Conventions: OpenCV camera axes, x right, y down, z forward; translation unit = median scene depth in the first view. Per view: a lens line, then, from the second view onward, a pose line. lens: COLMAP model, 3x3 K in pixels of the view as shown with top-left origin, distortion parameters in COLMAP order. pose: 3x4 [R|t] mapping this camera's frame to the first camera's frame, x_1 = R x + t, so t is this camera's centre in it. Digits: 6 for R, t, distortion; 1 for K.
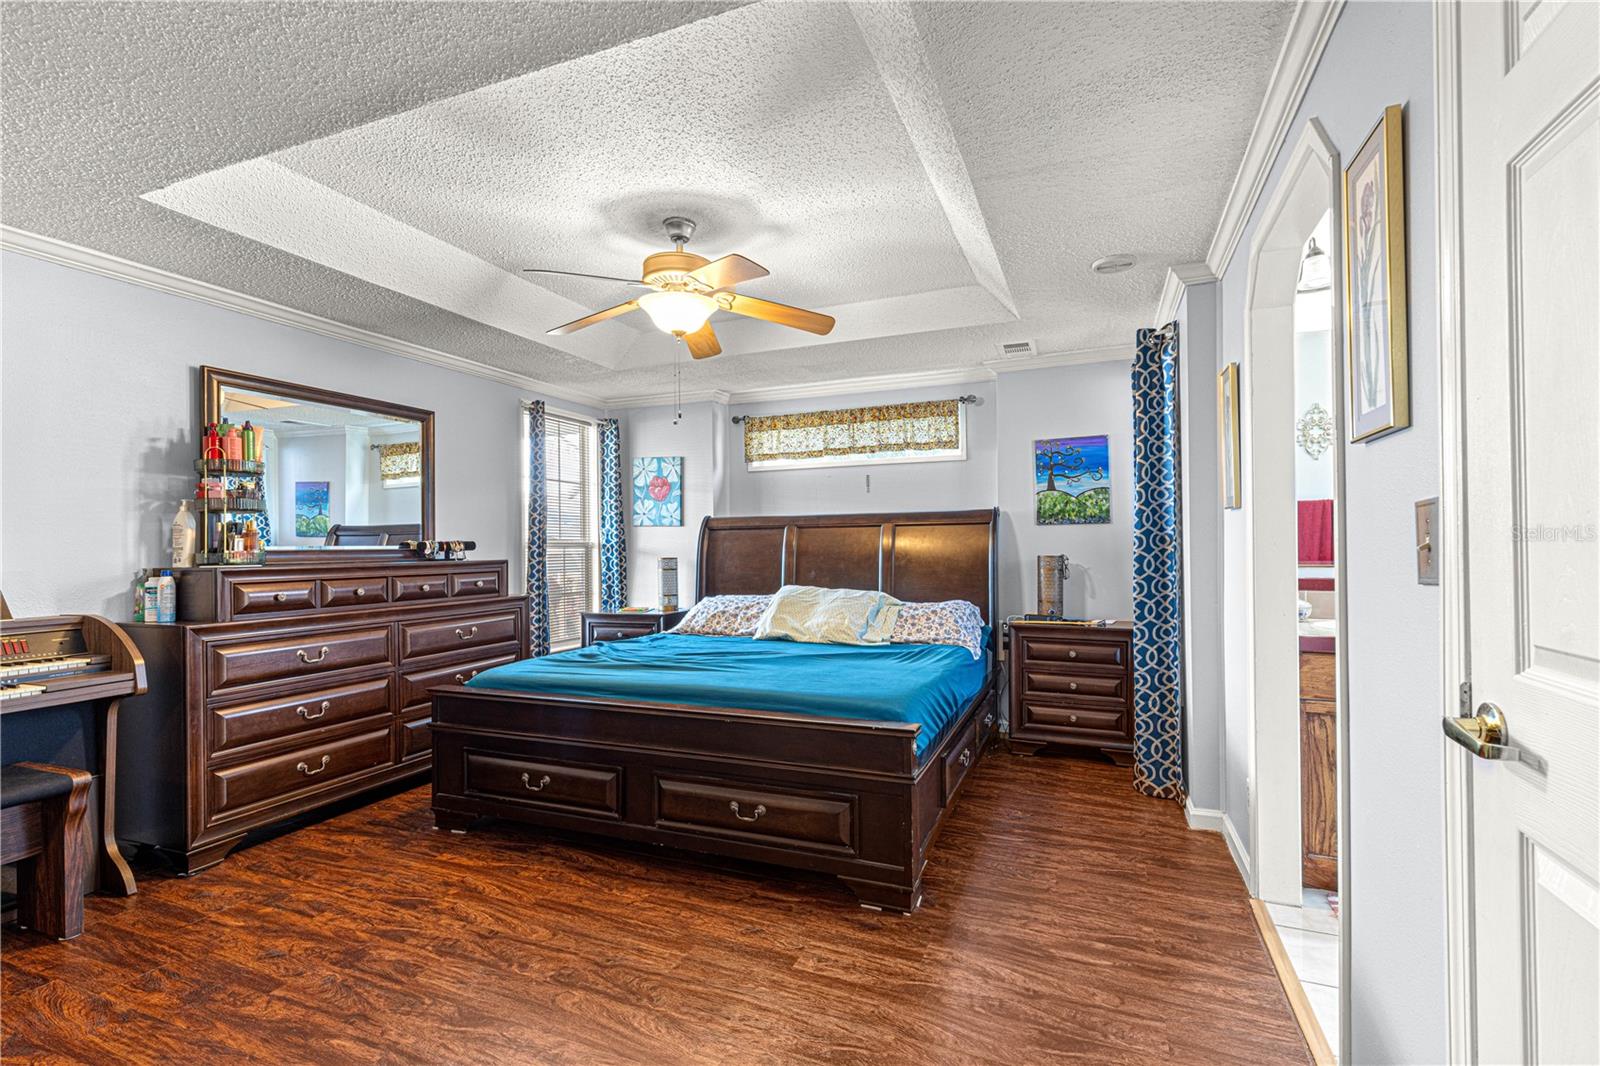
lens RADIAL K [[718.7, 0, 809.6], [0, 718.7, 538.9], [0, 0, 1]] dist [0.000952, 0.000139]
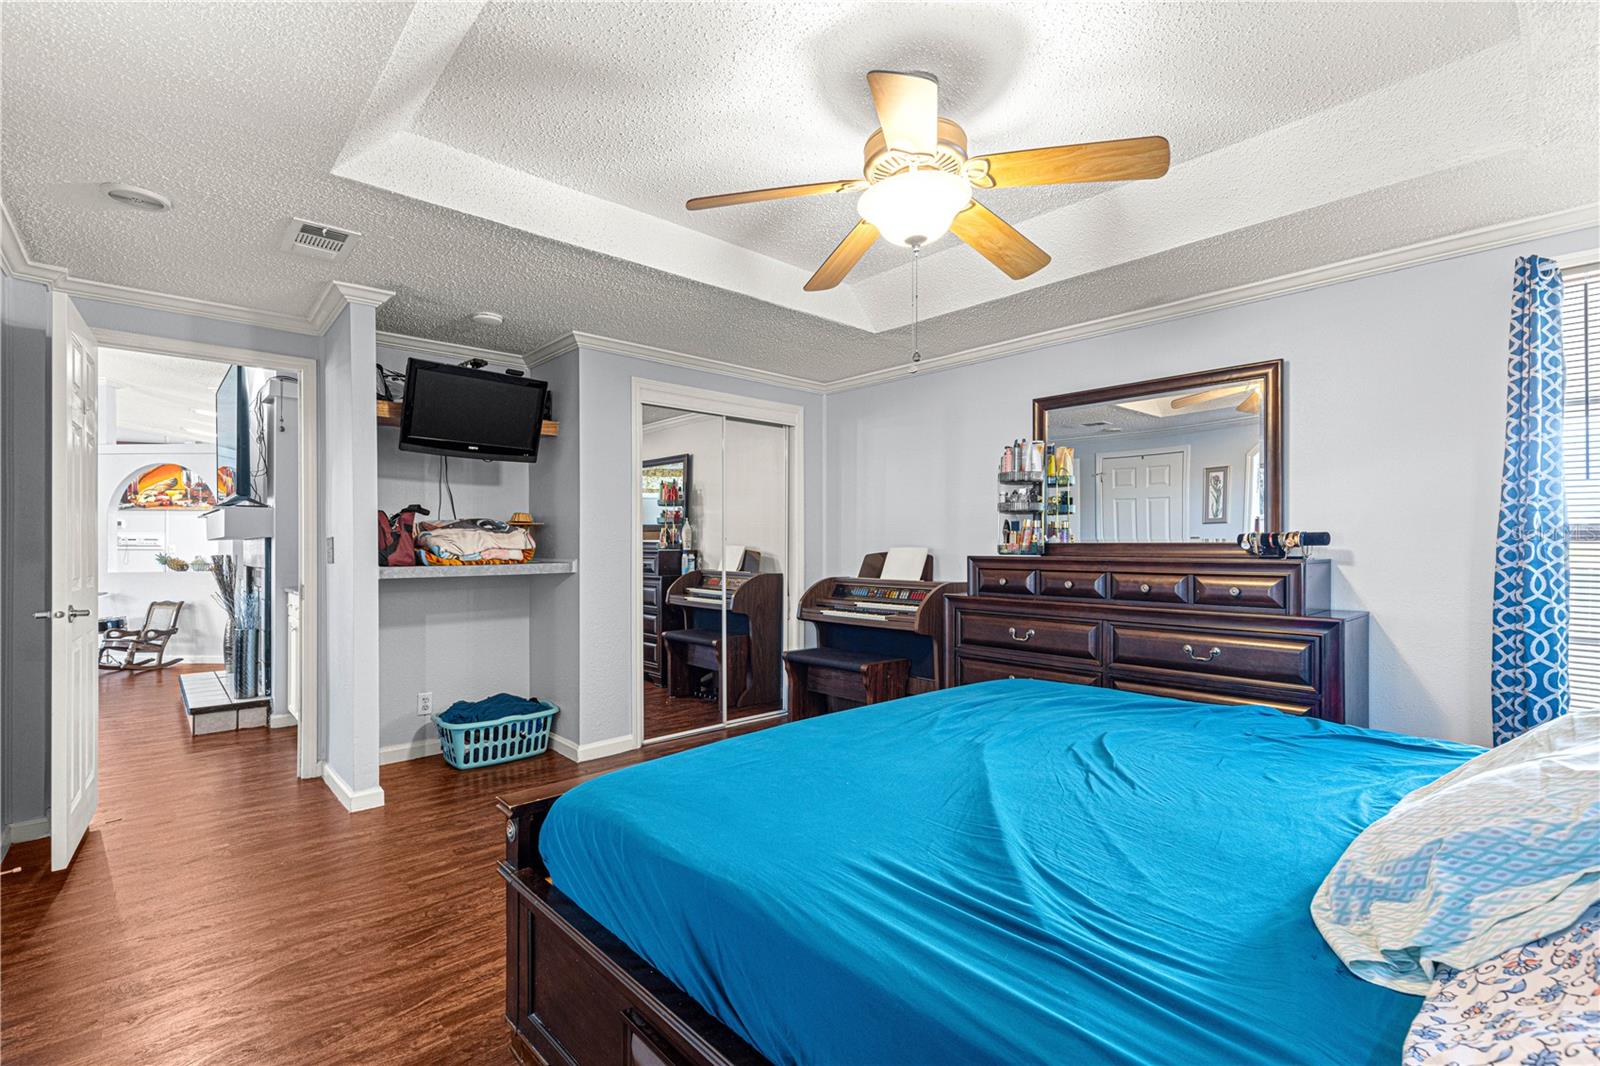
lens RADIAL K [[718.7, 0, 810.7], [0, 718.7, 541.0], [0, 0, 1]] dist [0.000952, 0.000139]
pose [[-0.422906, 0.011054, -0.906106, 0.472509], [0.016697, 0.999851, 0.004404, 0.000999], [0.906020, -0.013267, -0.423027, 1.121665]]
